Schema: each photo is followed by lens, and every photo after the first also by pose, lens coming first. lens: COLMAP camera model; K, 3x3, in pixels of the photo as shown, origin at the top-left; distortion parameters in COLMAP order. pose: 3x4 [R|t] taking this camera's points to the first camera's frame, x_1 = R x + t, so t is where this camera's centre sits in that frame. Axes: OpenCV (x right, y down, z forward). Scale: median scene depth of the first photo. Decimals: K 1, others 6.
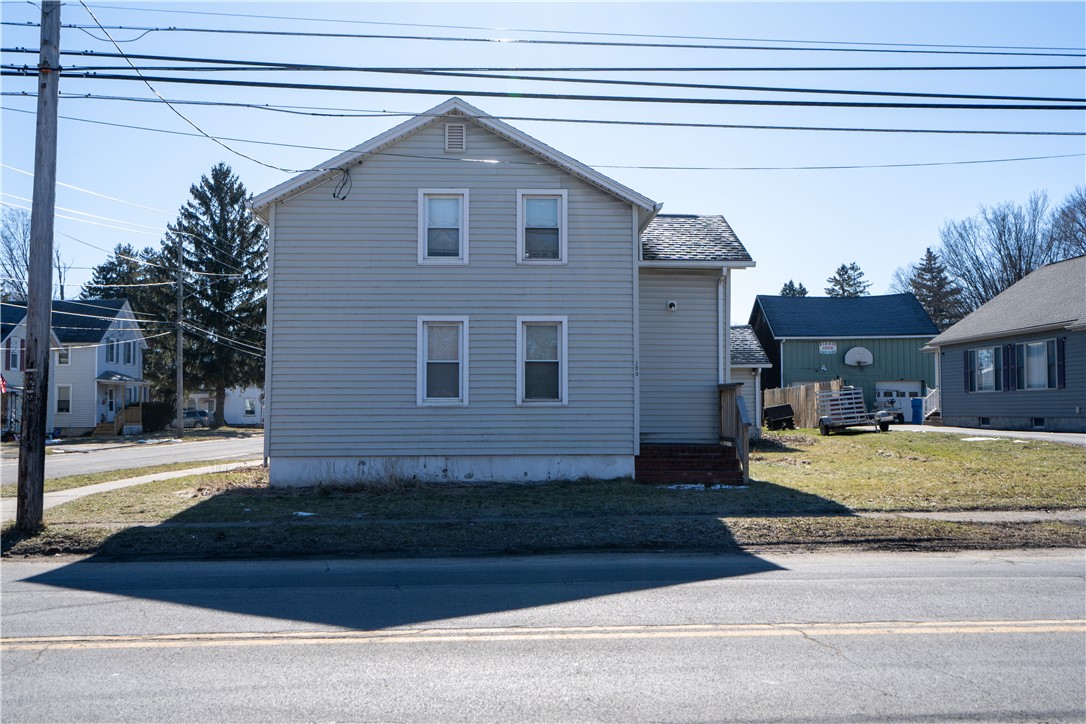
lens RADIAL K [[1075.4, 0, 543.0], [0, 1075.4, 362.0], [0, 0, 1]] dist [-0.006391, 0.002095]
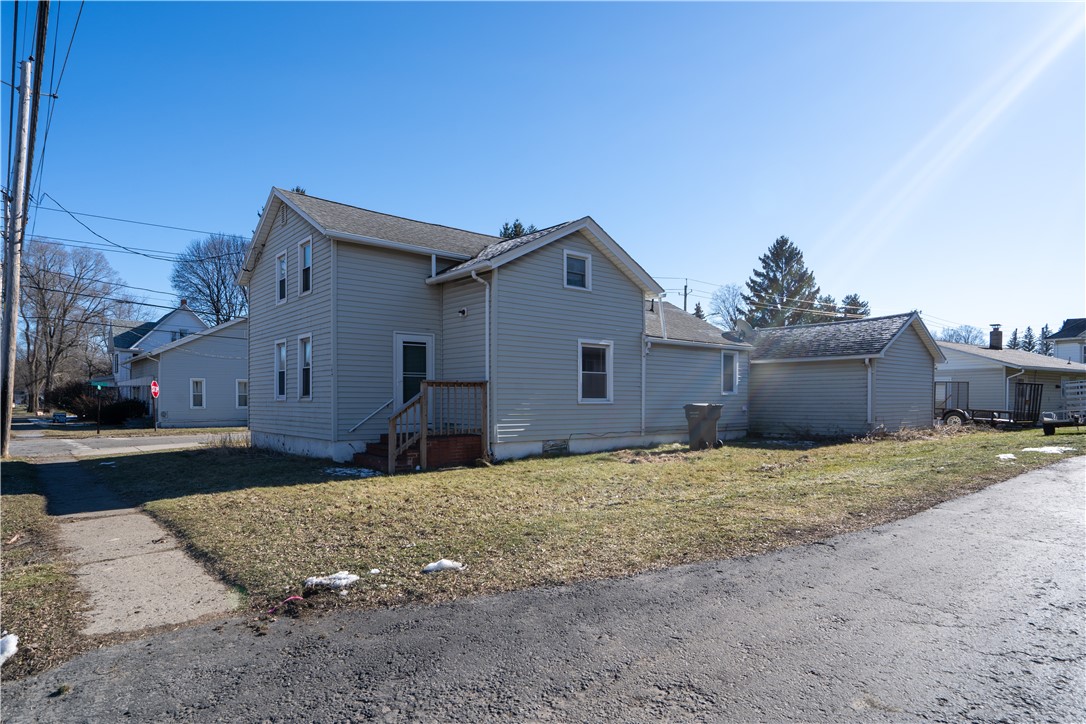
lens RADIAL K [[624.8, 0, 545.5], [0, 624.8, 406.3], [0, 0, 1]] dist [0.001977, 0.000223]
pose [[0.597596, 0.010435, -0.801730, 0.805299], [0.034197, 0.998674, 0.038488, 0.027625], [0.801068, -0.050417, 0.596446, 0.771956]]
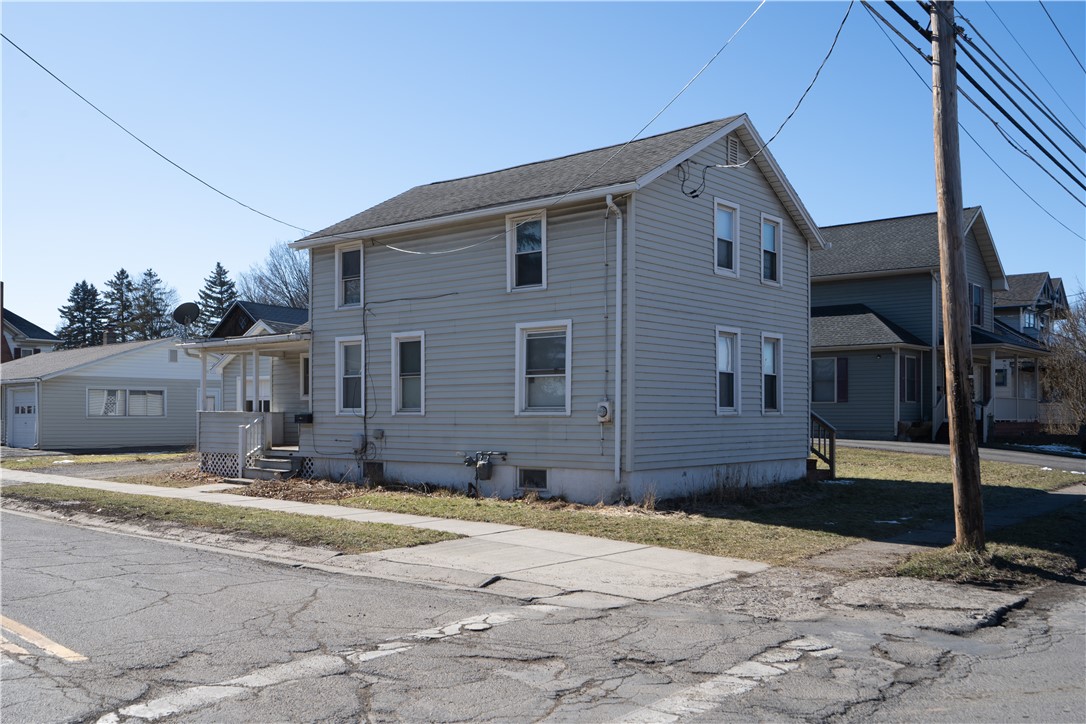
lens RADIAL K [[1015.1, 0, 540.2], [0, 1015.1, 415.4], [0, 0, 1]] dist [-0.000333, 0.000302]
pose [[0.679190, 0.002256, 0.733959, -0.914546], [-0.035477, 0.998927, 0.029760, 0.018482], [-0.733104, -0.046251, 0.678542, 0.471915]]
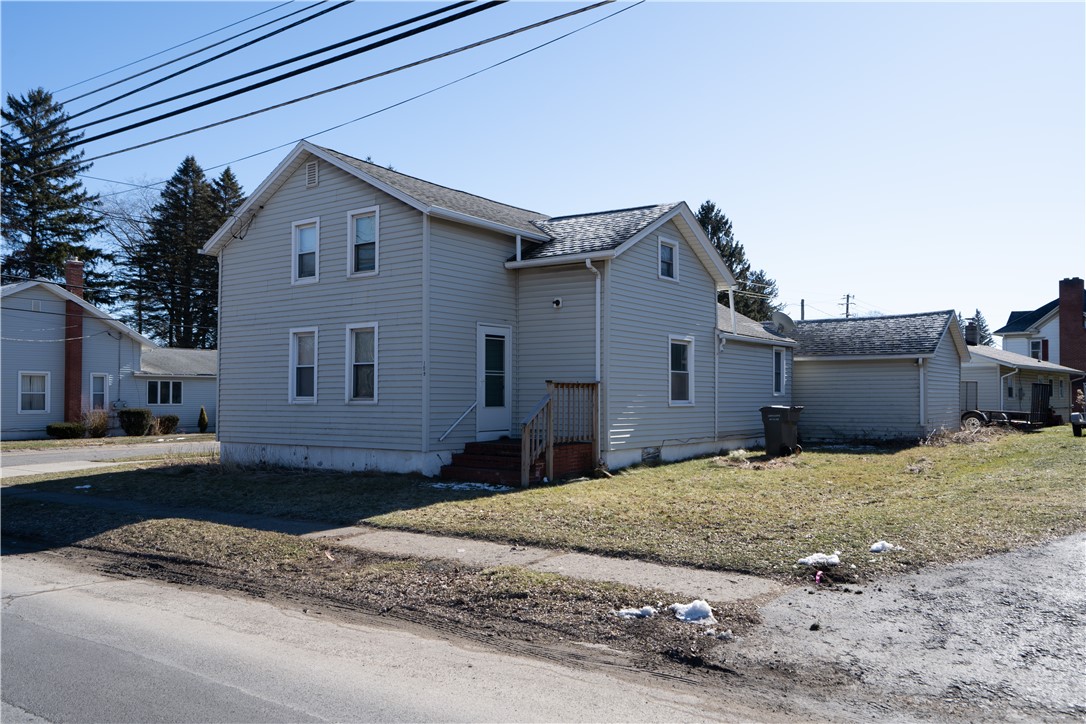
lens RADIAL K [[854.9, 0, 545.3], [0, 854.9, 381.2], [0, 0, 1]] dist [-0.001137, 0.000528]
pose [[0.774575, -0.010603, -0.632393, 0.703398], [0.026817, 0.999511, 0.016088, 0.007987], [0.631913, -0.029420, 0.774480, 0.435473]]
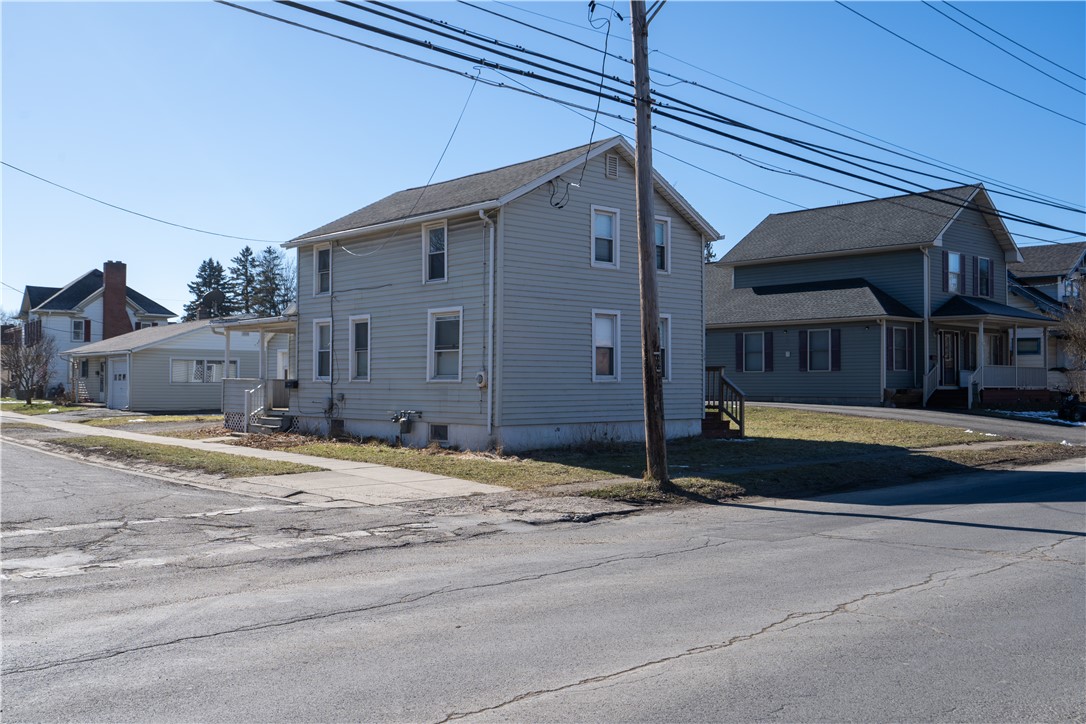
lens RADIAL K [[1031.0, 0, 543.0], [0, 1031.0, 362.0], [0, 0, 1]] dist [0.000254, 0.001090]
pose [[0.770992, 0.016216, 0.636638, -0.902273], [-0.032354, 0.999382, 0.013727, 0.003443], [-0.636022, -0.031181, 0.771041, 0.125034]]
